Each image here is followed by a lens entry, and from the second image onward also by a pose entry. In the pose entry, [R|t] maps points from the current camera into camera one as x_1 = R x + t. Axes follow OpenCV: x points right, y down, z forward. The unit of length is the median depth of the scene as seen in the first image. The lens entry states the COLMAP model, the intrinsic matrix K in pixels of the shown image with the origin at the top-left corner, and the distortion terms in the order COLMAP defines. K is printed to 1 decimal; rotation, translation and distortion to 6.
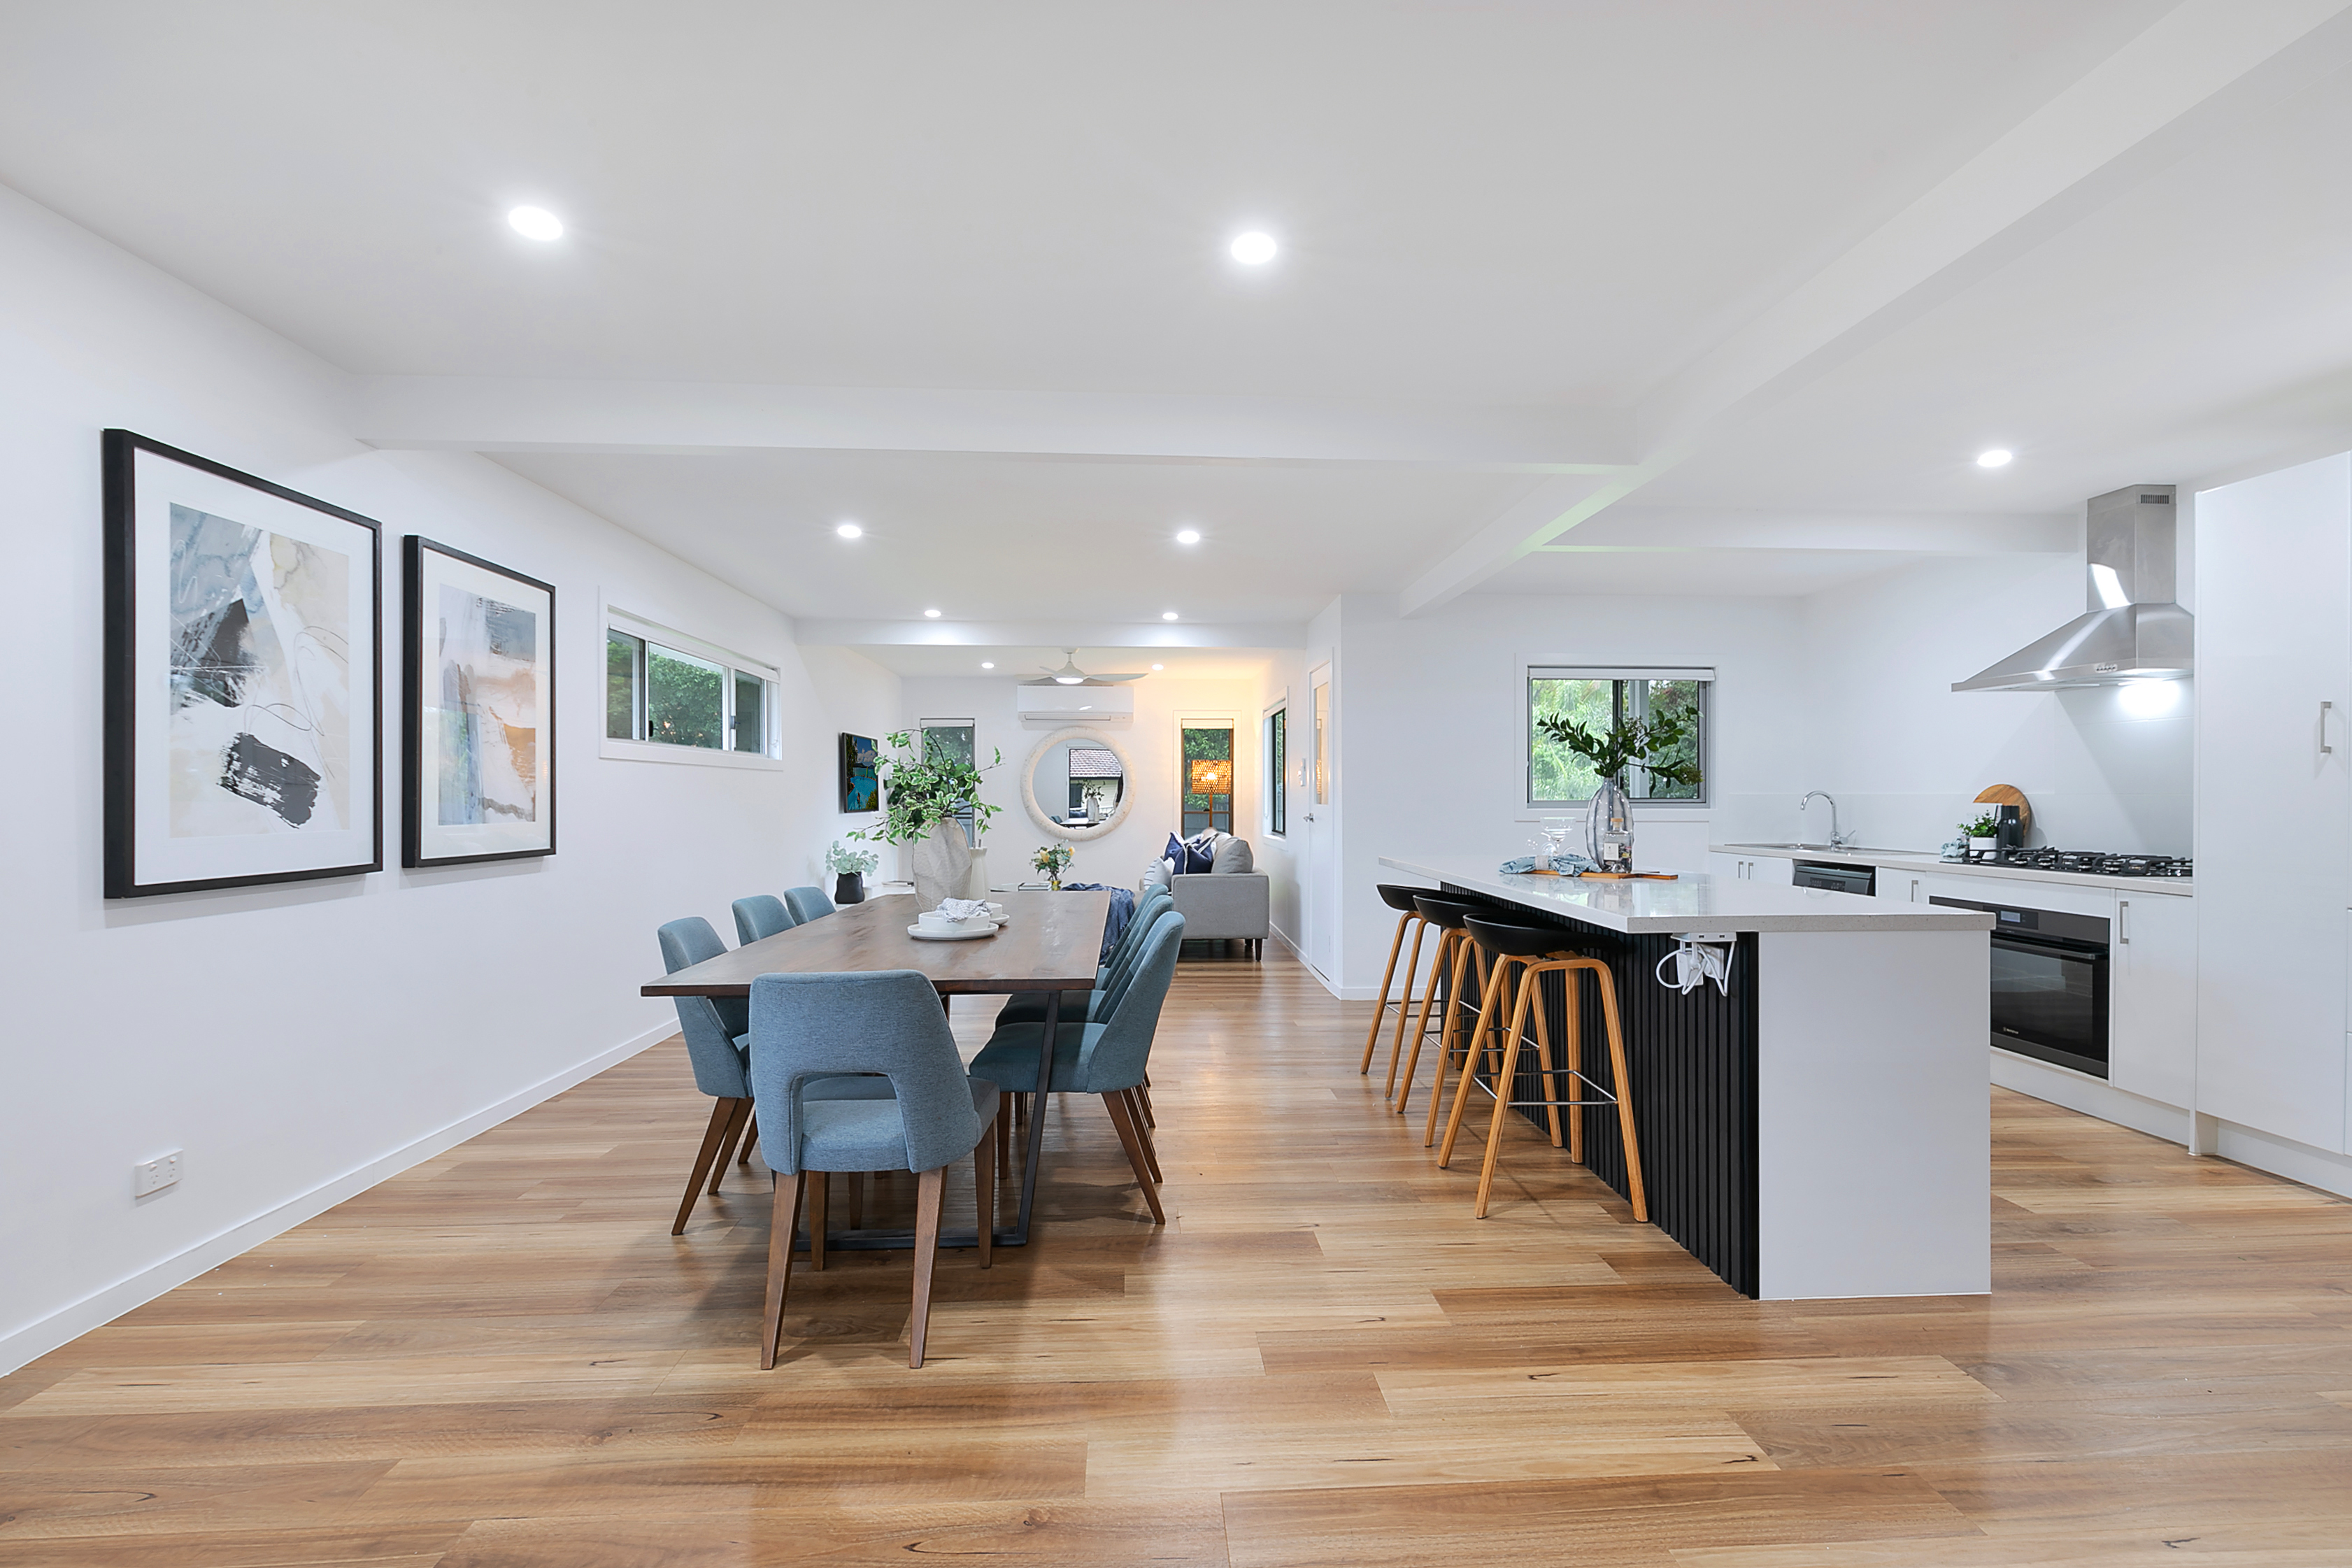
lens RADIAL K [[1147.0, 0, 1184.9], [0, 1147.0, 769.3], [0, 0, 1]] dist [-0.013094, 0.003050]
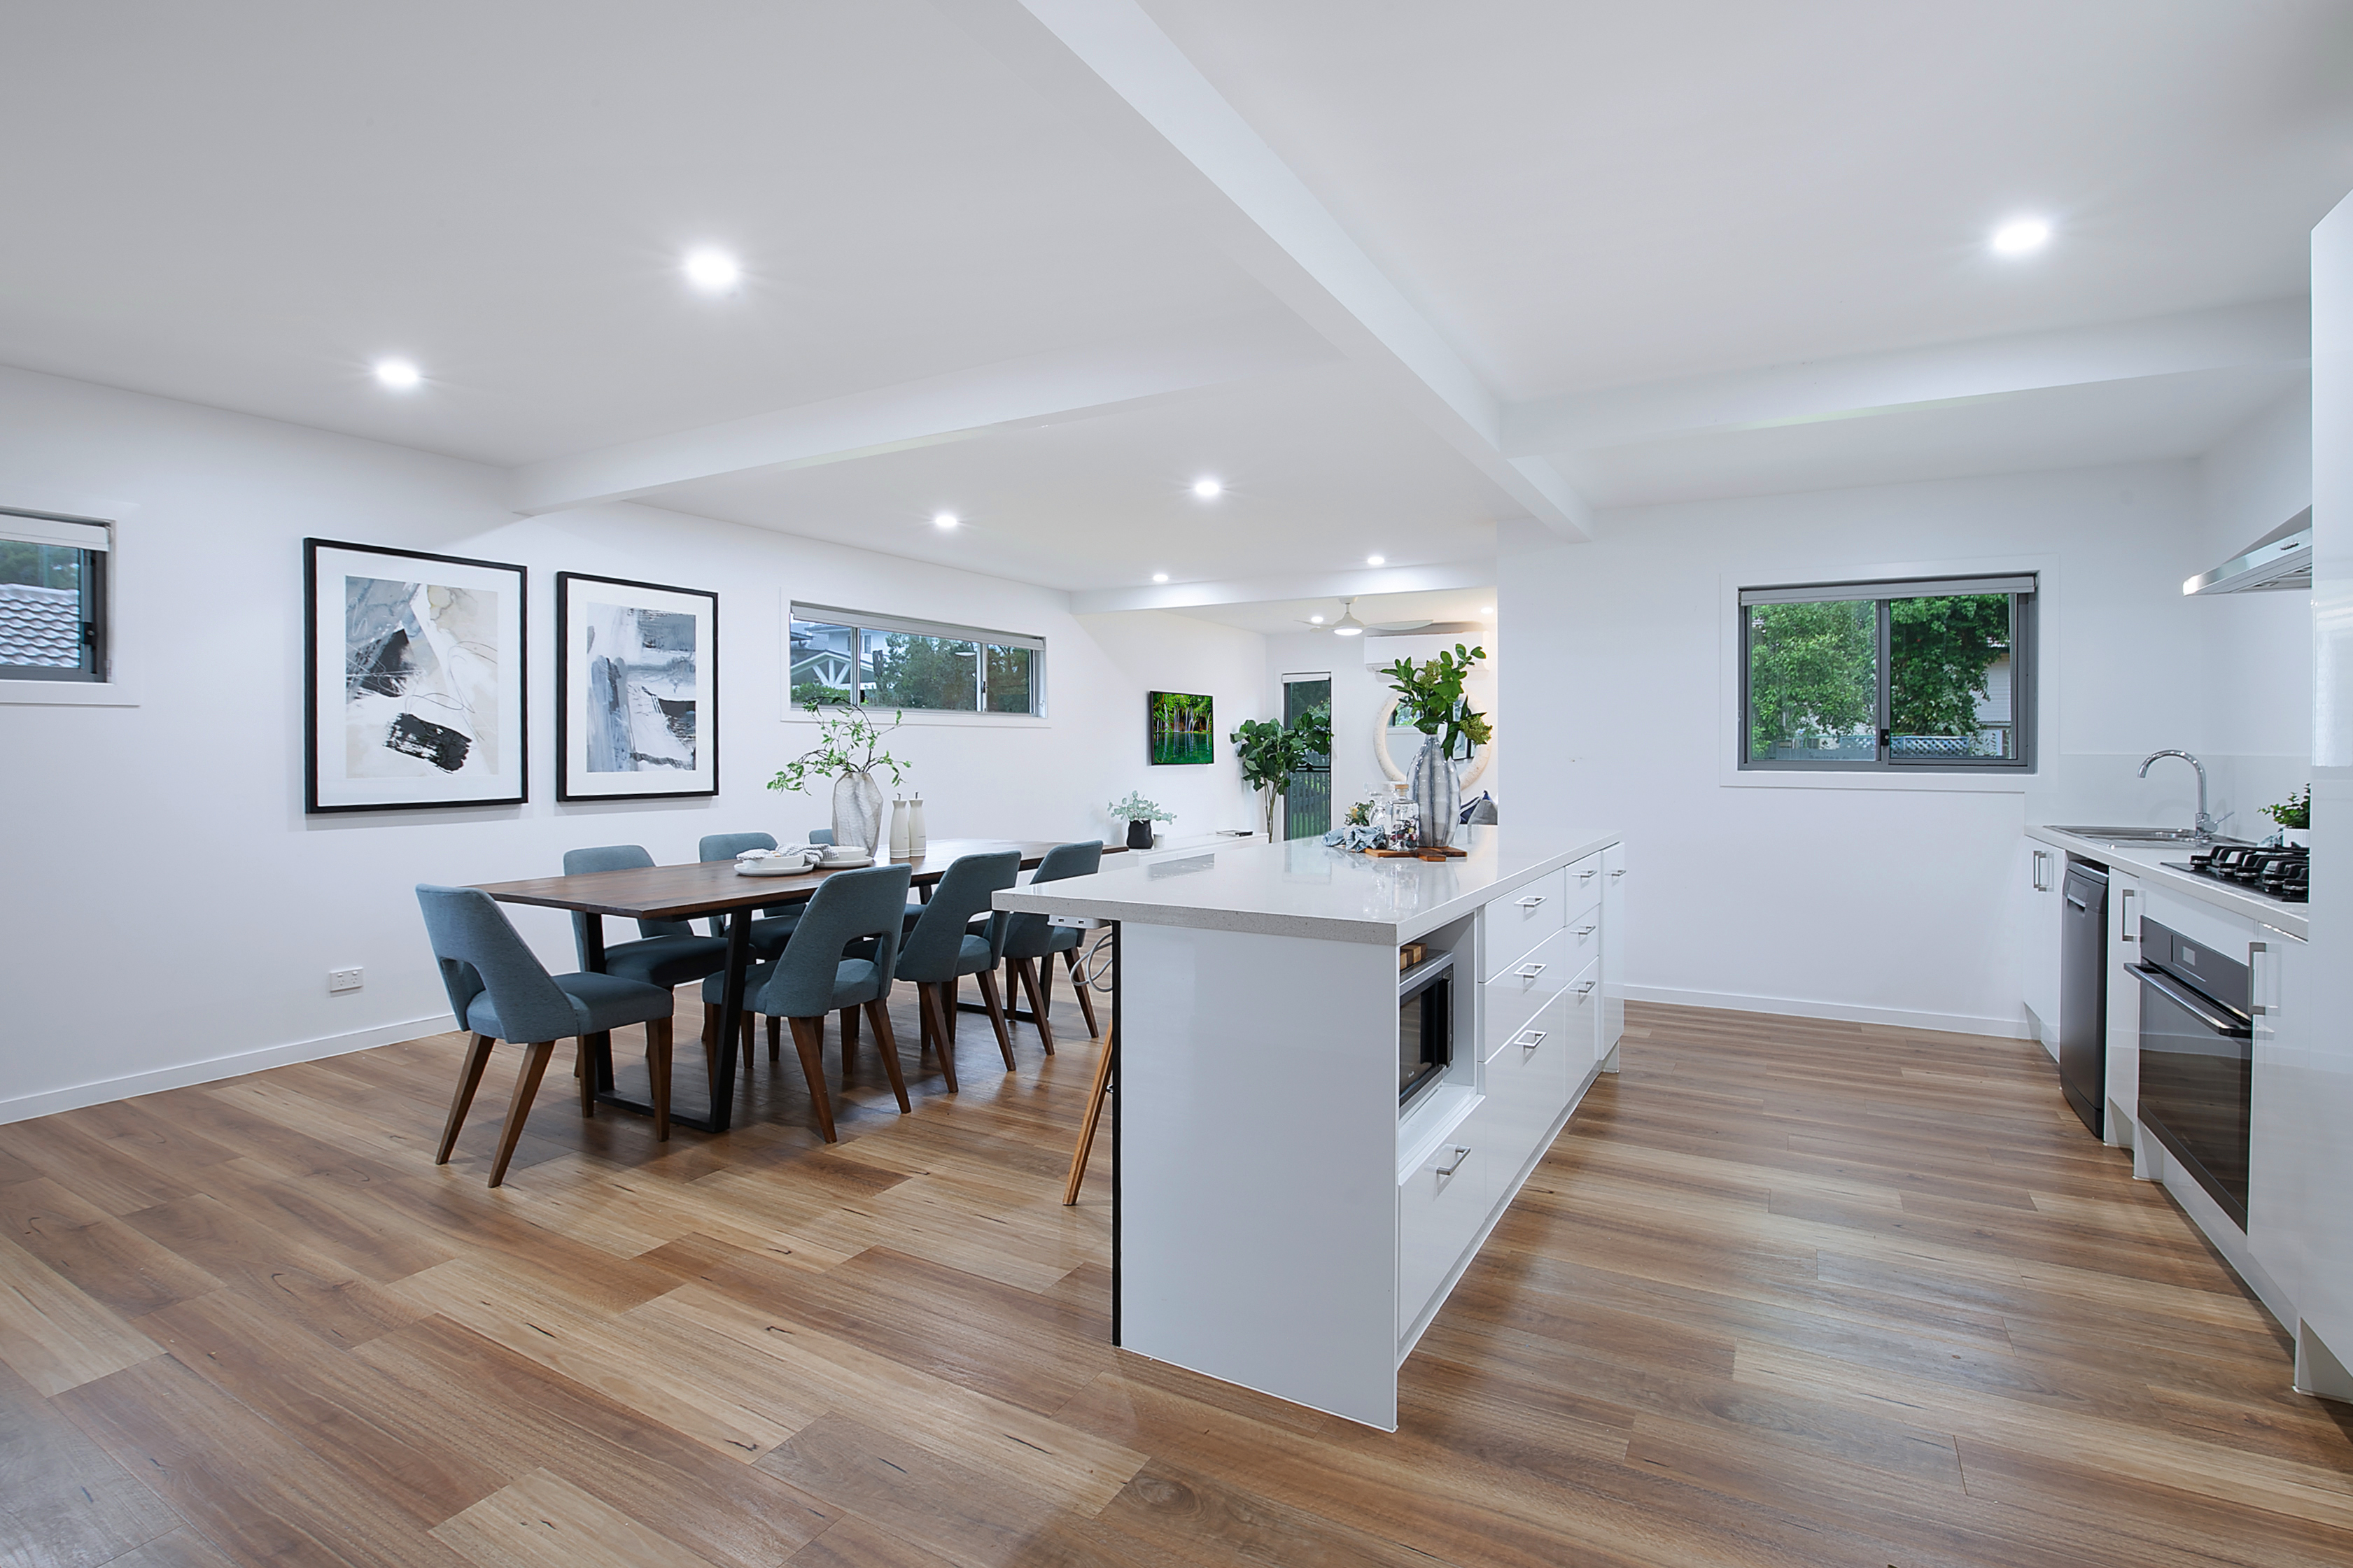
lens RADIAL K [[1147.3, 0, 1117.1], [0, 1147.3, 739.6], [0, 0, 1]] dist [-0.013094, 0.003050]
pose [[0.814005, 0.000797, -0.580857, 0.777223], [0.009861, 0.999836, 0.015190, -0.007899], [0.580774, -0.018092, 0.813864, 0.237326]]
